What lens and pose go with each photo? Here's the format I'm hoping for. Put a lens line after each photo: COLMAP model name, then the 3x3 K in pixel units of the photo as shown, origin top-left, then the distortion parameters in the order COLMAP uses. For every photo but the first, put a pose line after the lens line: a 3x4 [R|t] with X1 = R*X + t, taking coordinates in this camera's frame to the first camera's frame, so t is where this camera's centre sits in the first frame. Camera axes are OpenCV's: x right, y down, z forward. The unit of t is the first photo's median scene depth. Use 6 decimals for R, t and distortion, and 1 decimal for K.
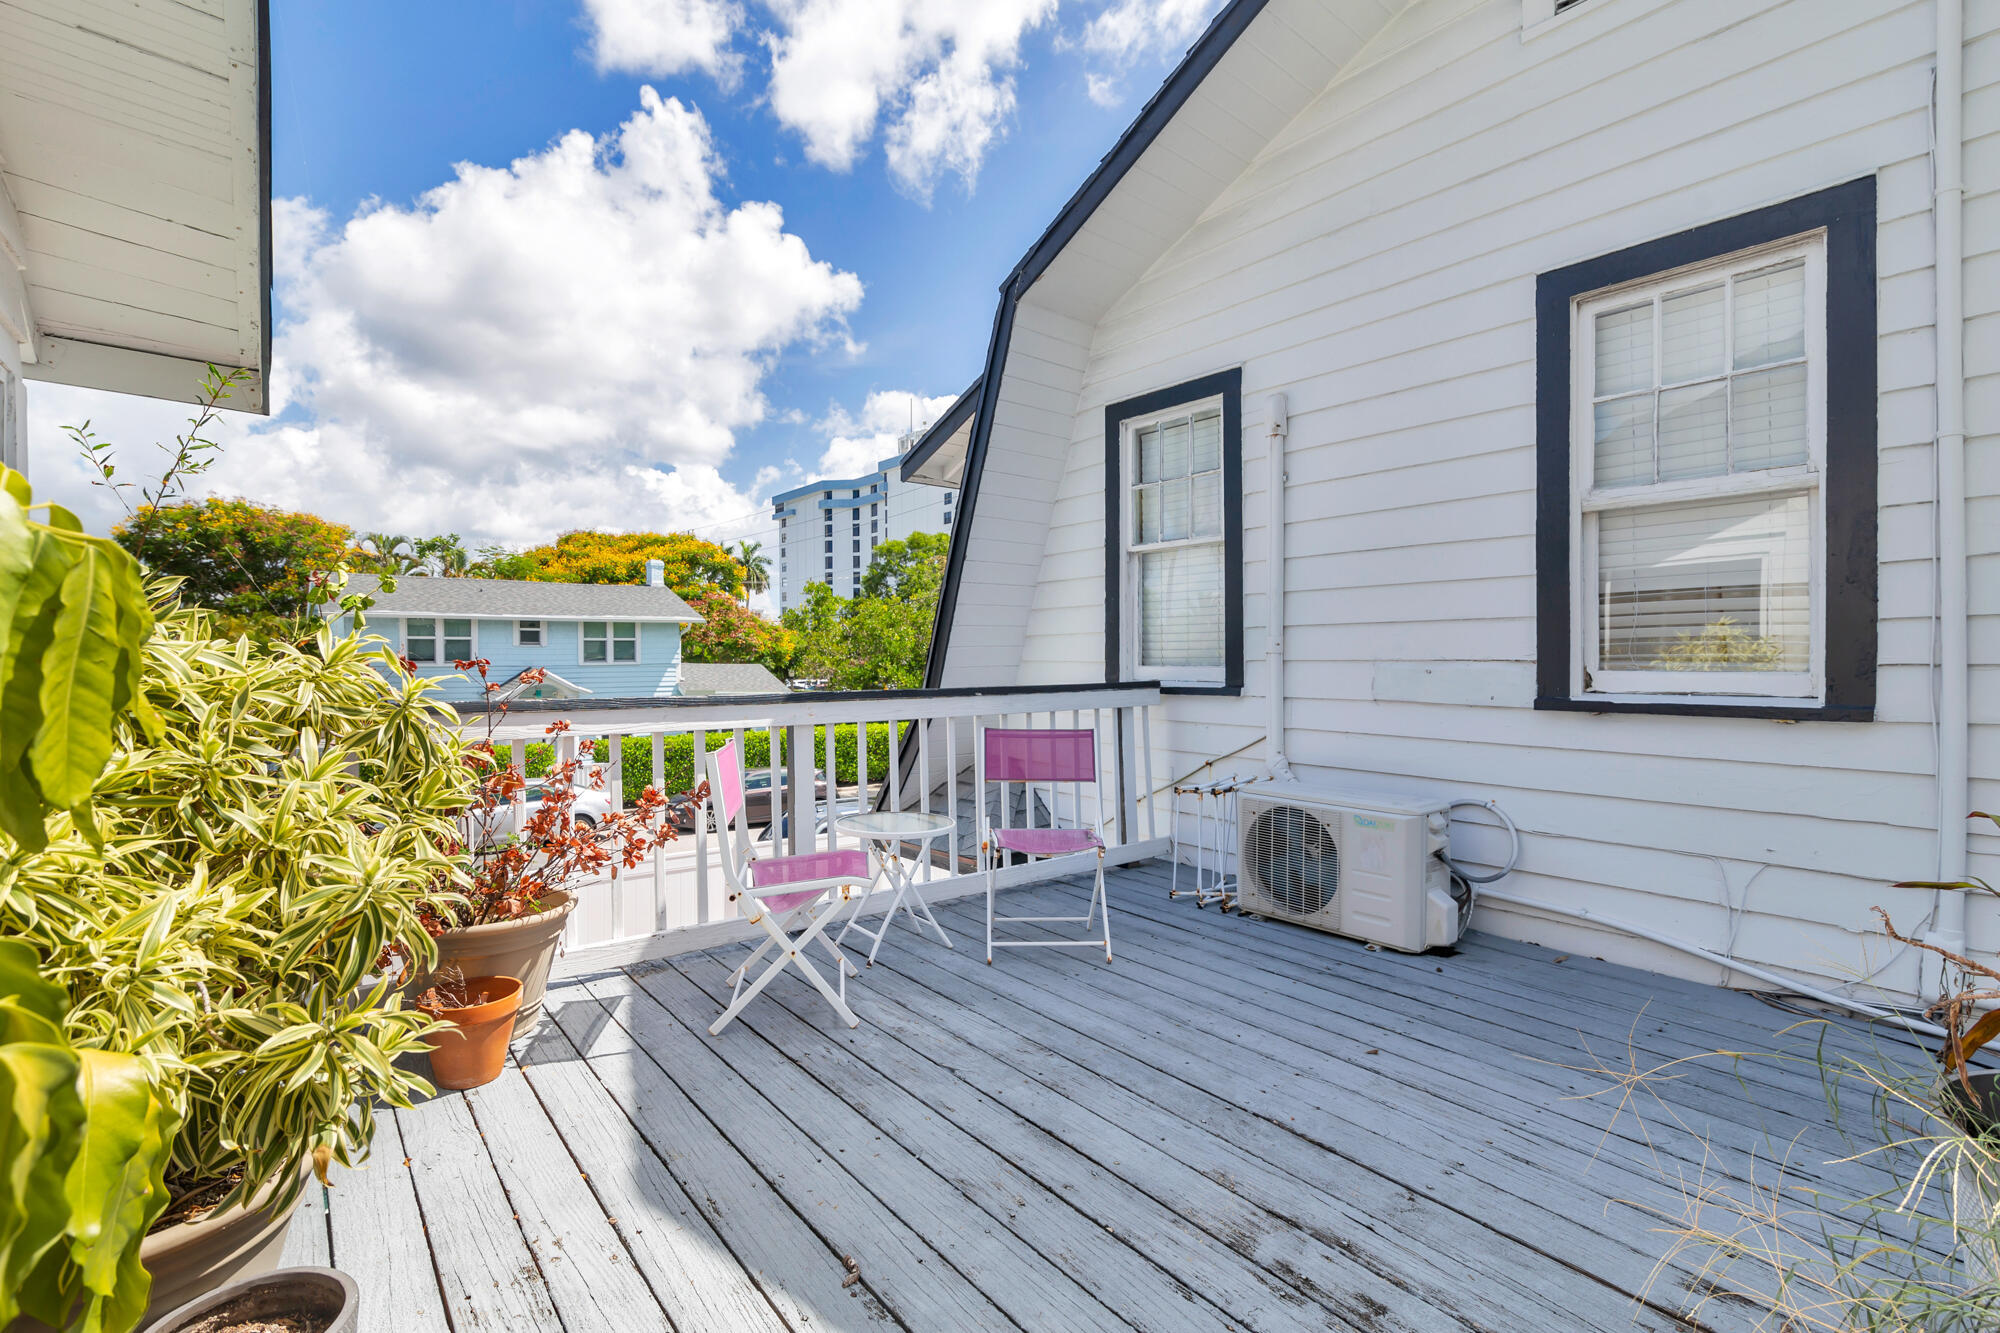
lens RADIAL K [[906.1, 0, 1000.0], [0, 906.1, 666.5], [0, 0, 1]] dist [0.000042, 0.000024]
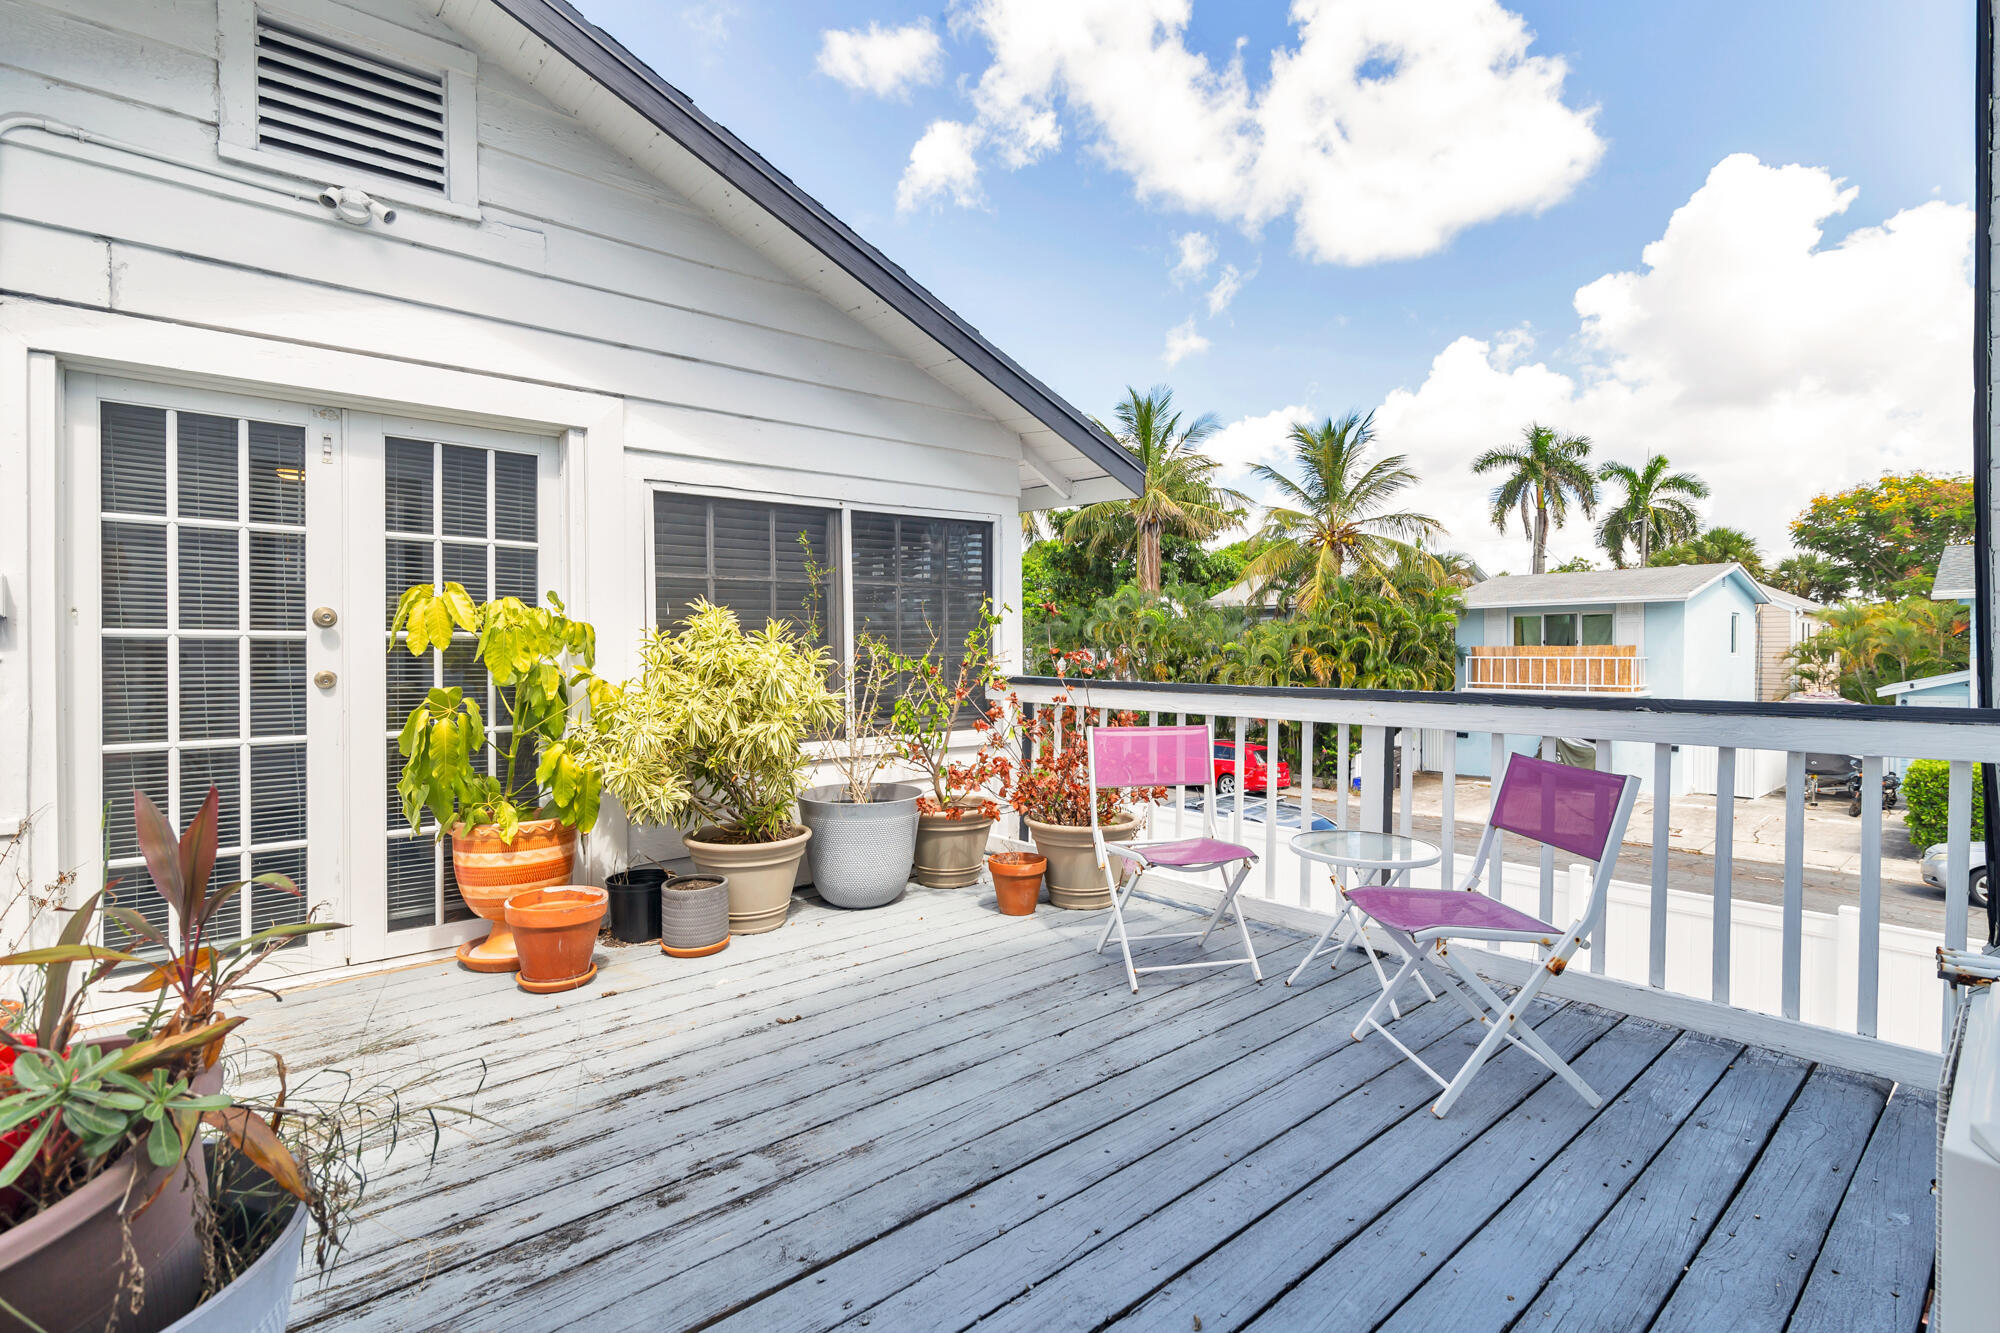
lens RADIAL K [[947.5, 0, 998.9], [0, 947.5, 678.0], [0, 0, 1]] dist [0.000185, 0.000021]
pose [[0.040162, 0.029424, -0.998760, 0.979592], [-0.008487, 0.999540, 0.029106, -0.005955], [0.999157, 0.007307, 0.040393, 0.823547]]
